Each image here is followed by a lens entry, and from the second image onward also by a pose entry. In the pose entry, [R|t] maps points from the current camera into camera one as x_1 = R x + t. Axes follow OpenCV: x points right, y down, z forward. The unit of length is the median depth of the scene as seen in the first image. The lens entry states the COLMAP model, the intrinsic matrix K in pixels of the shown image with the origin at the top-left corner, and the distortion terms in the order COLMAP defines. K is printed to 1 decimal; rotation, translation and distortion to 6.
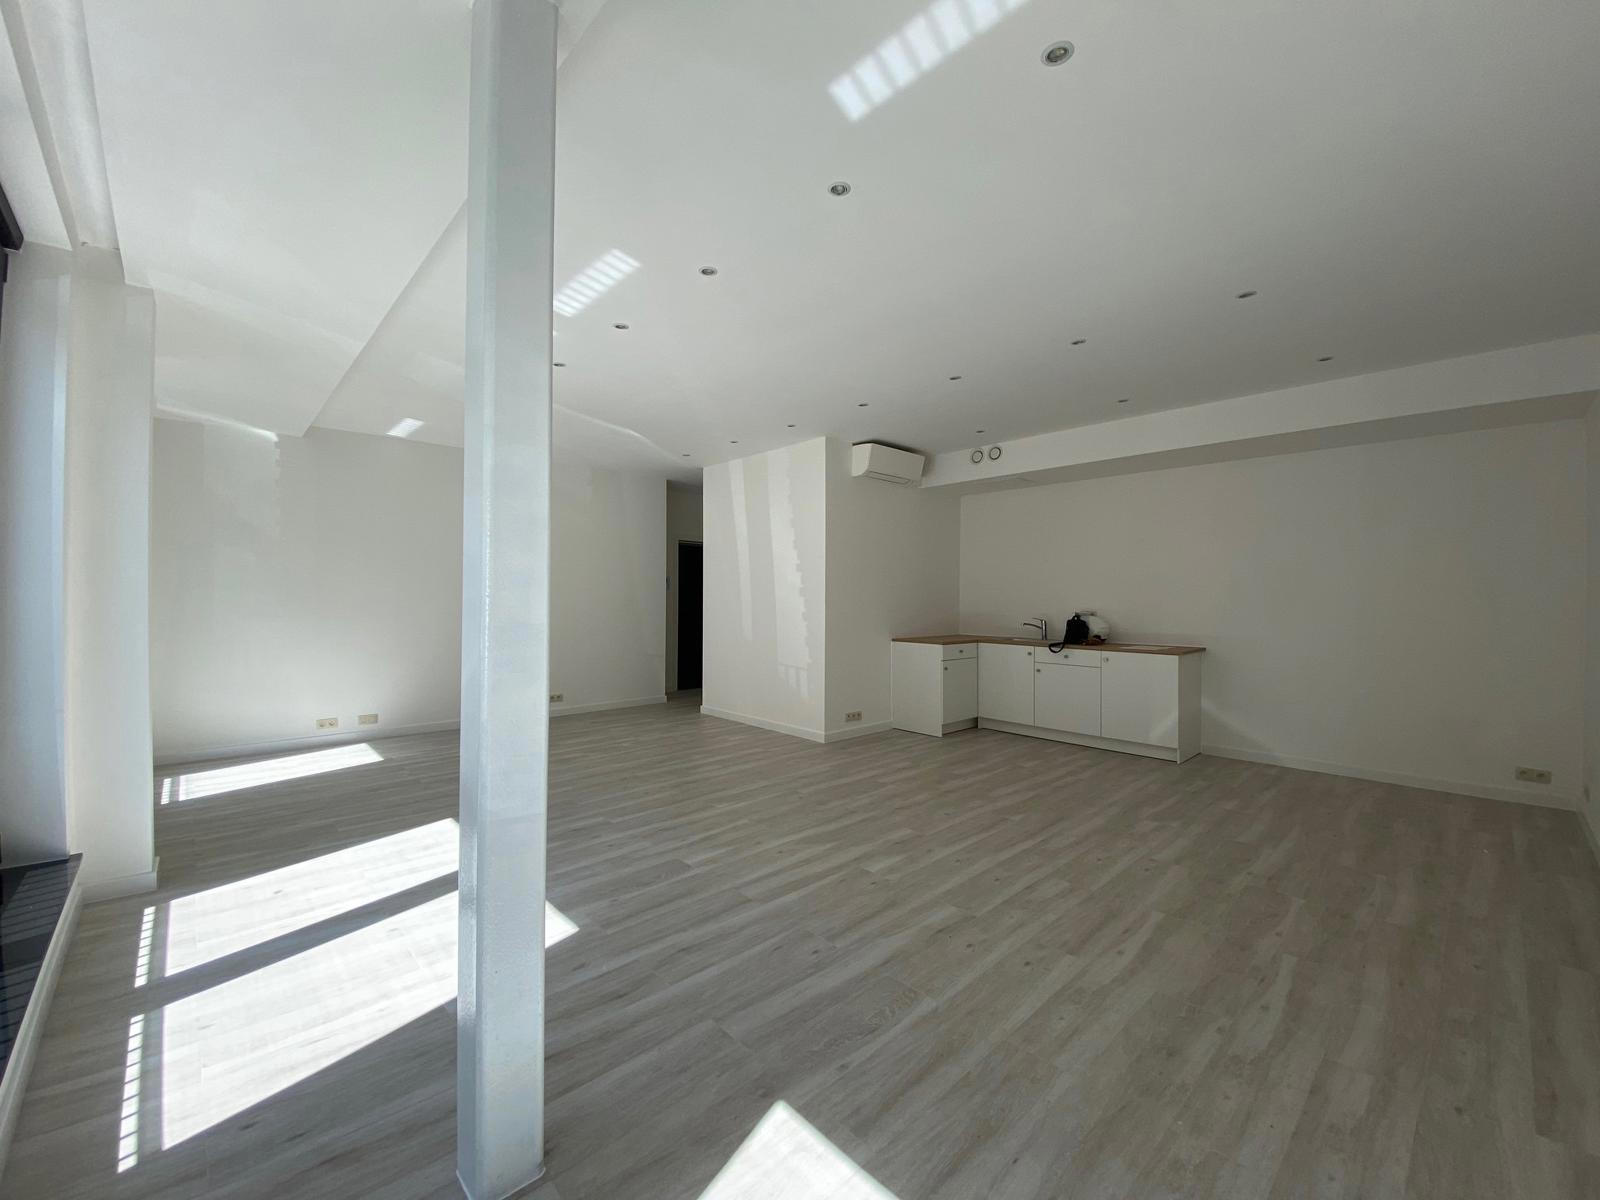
lens RADIAL K [[646.1, 0, 810.2], [0, 646.1, 597.4], [0, 0, 1]] dist [0.016280, -0.006417]
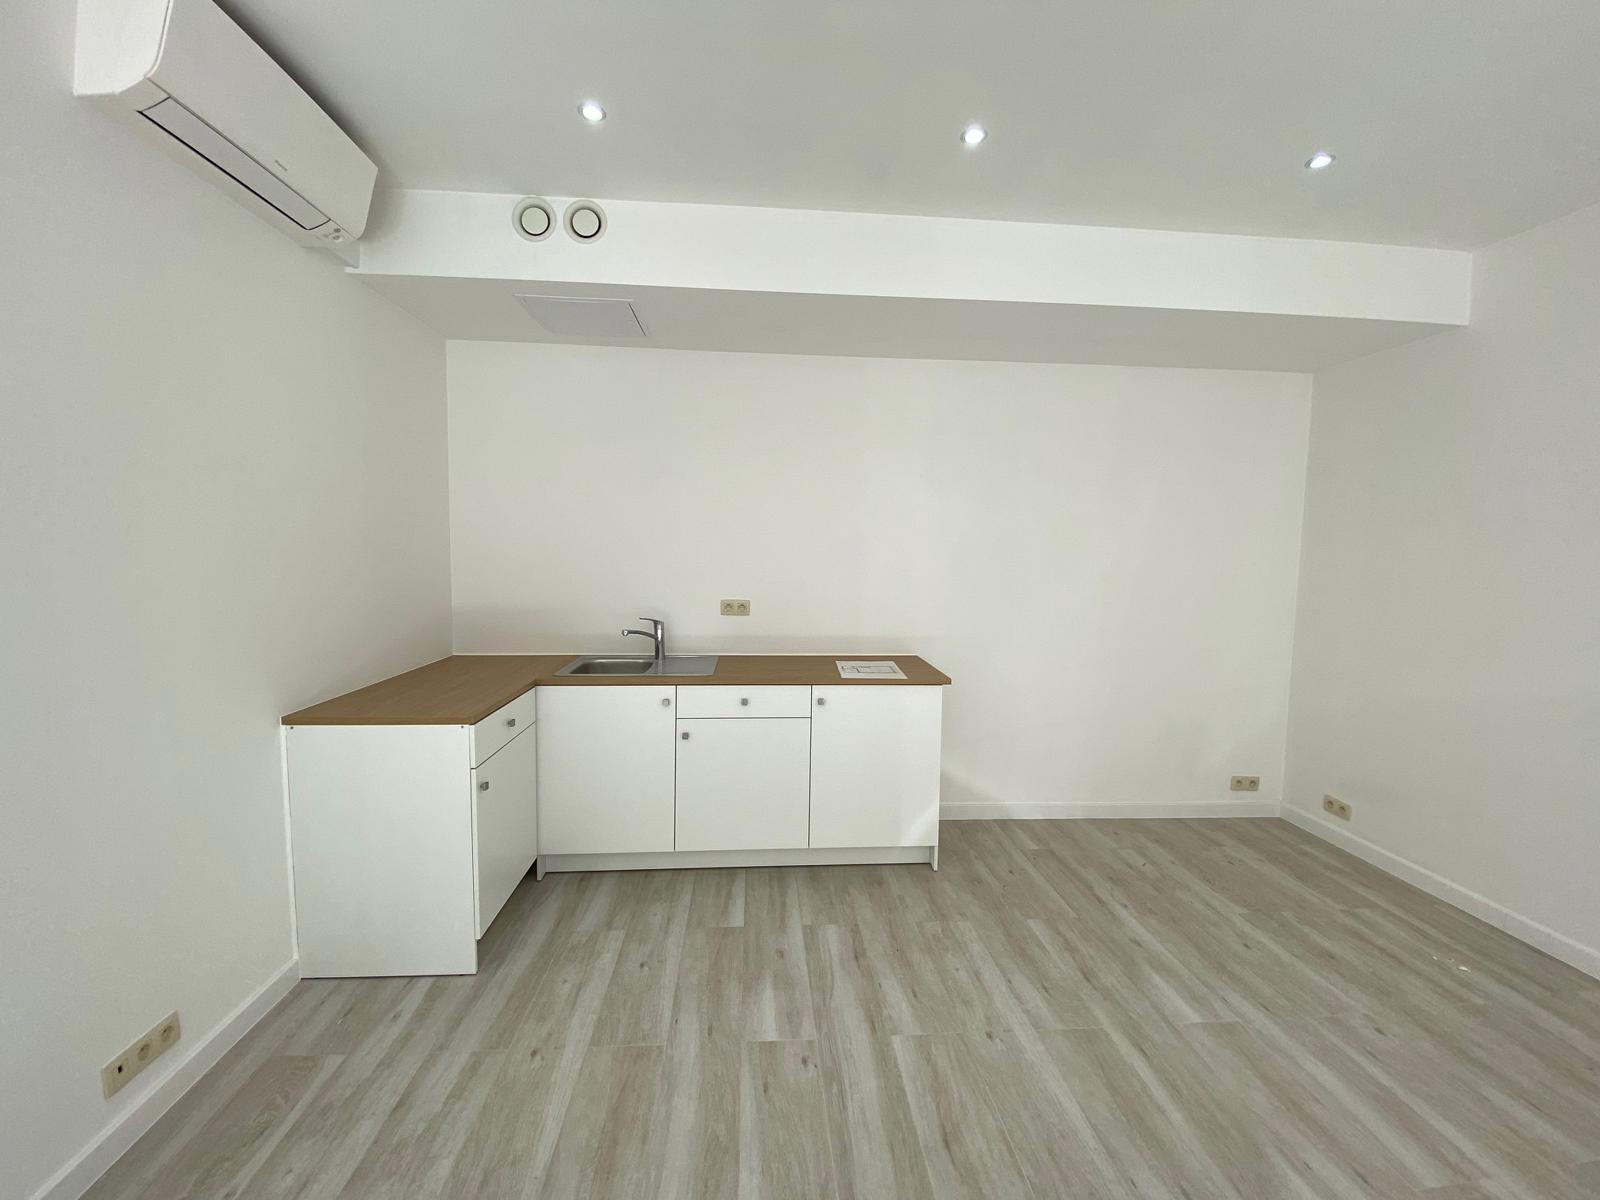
lens RADIAL K [[646.1, 0, 798.1], [0, 646.1, 597.6], [0, 0, 1]] dist [0.016280, -0.006417]
pose [[0.639127, -0.057044, 0.766983, 0.084834], [-0.013309, 0.996276, 0.085187, -0.049380], [-0.768986, -0.064653, 0.635987, 1.108544]]
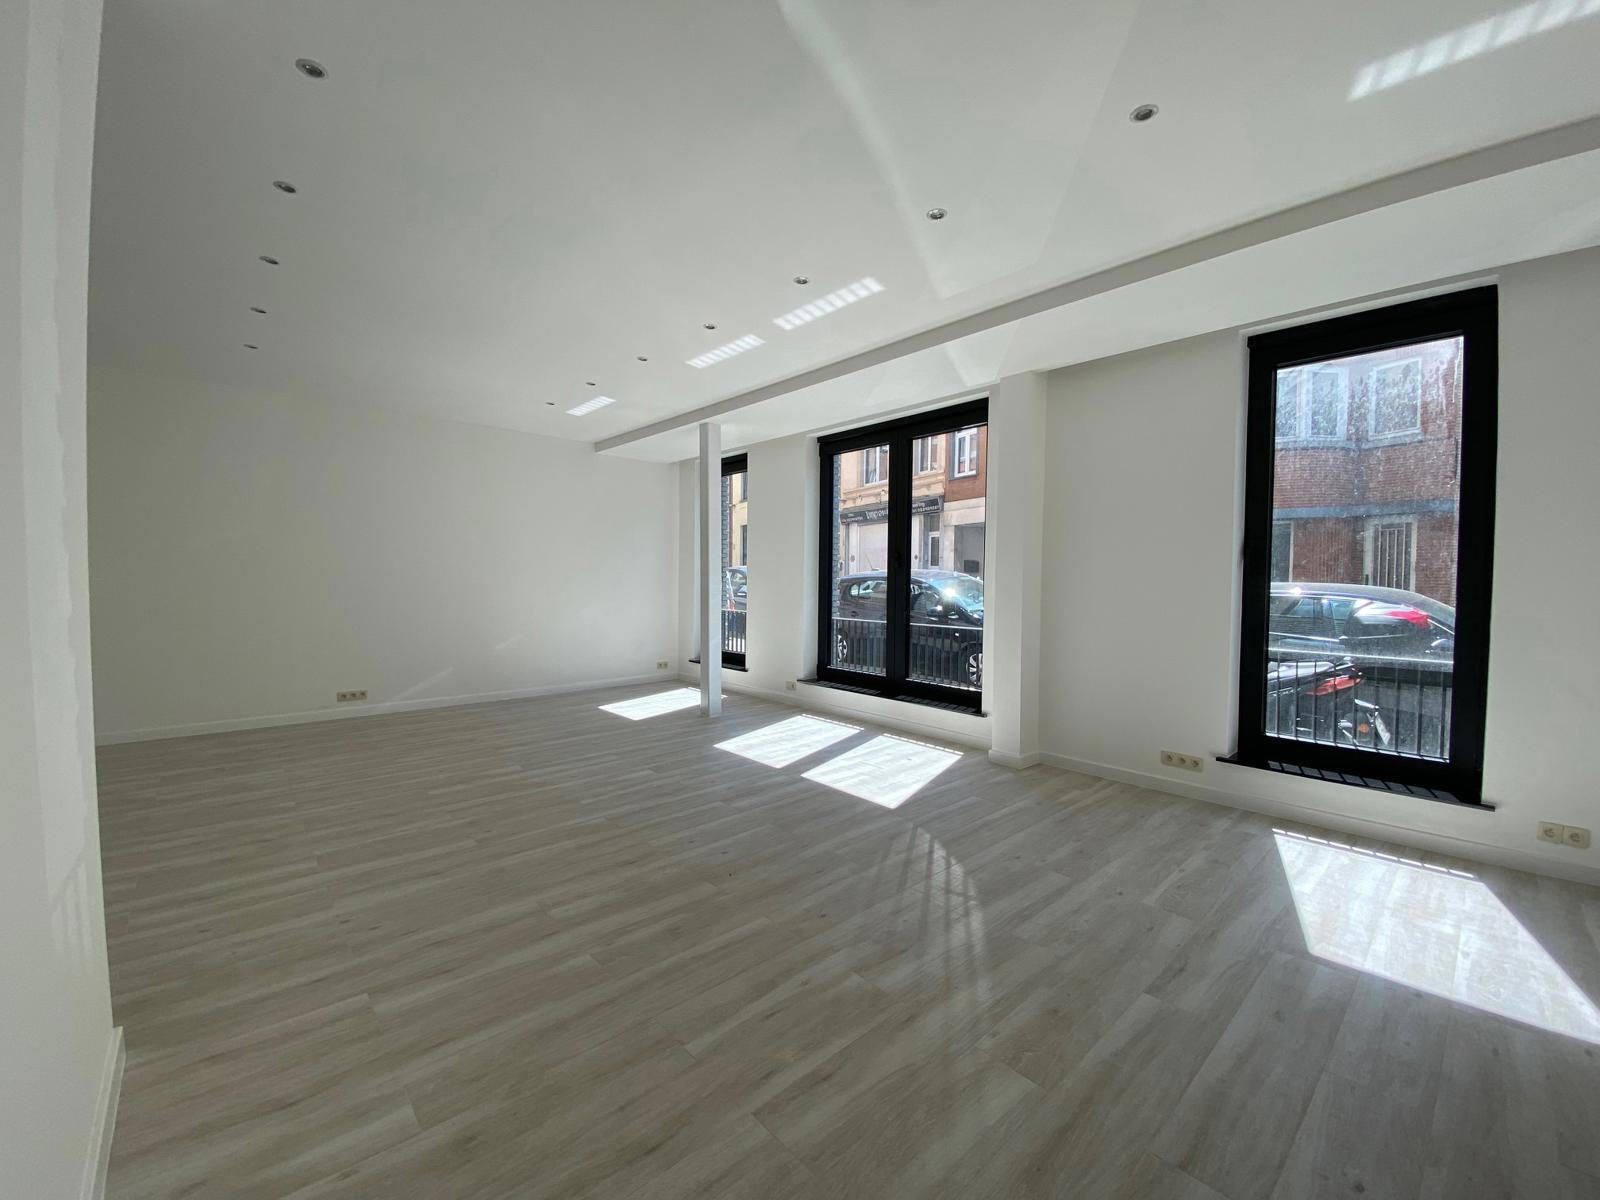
lens RADIAL K [[646.1, 0, 792.6], [0, 646.1, 588.9], [0, 0, 1]] dist [0.016280, -0.006417]
pose [[-0.999369, -0.012319, 0.033316, -0.478034], [-0.011629, 0.999715, 0.020844, 0.007856], [-0.033564, 0.020443, -0.999227, 2.118548]]
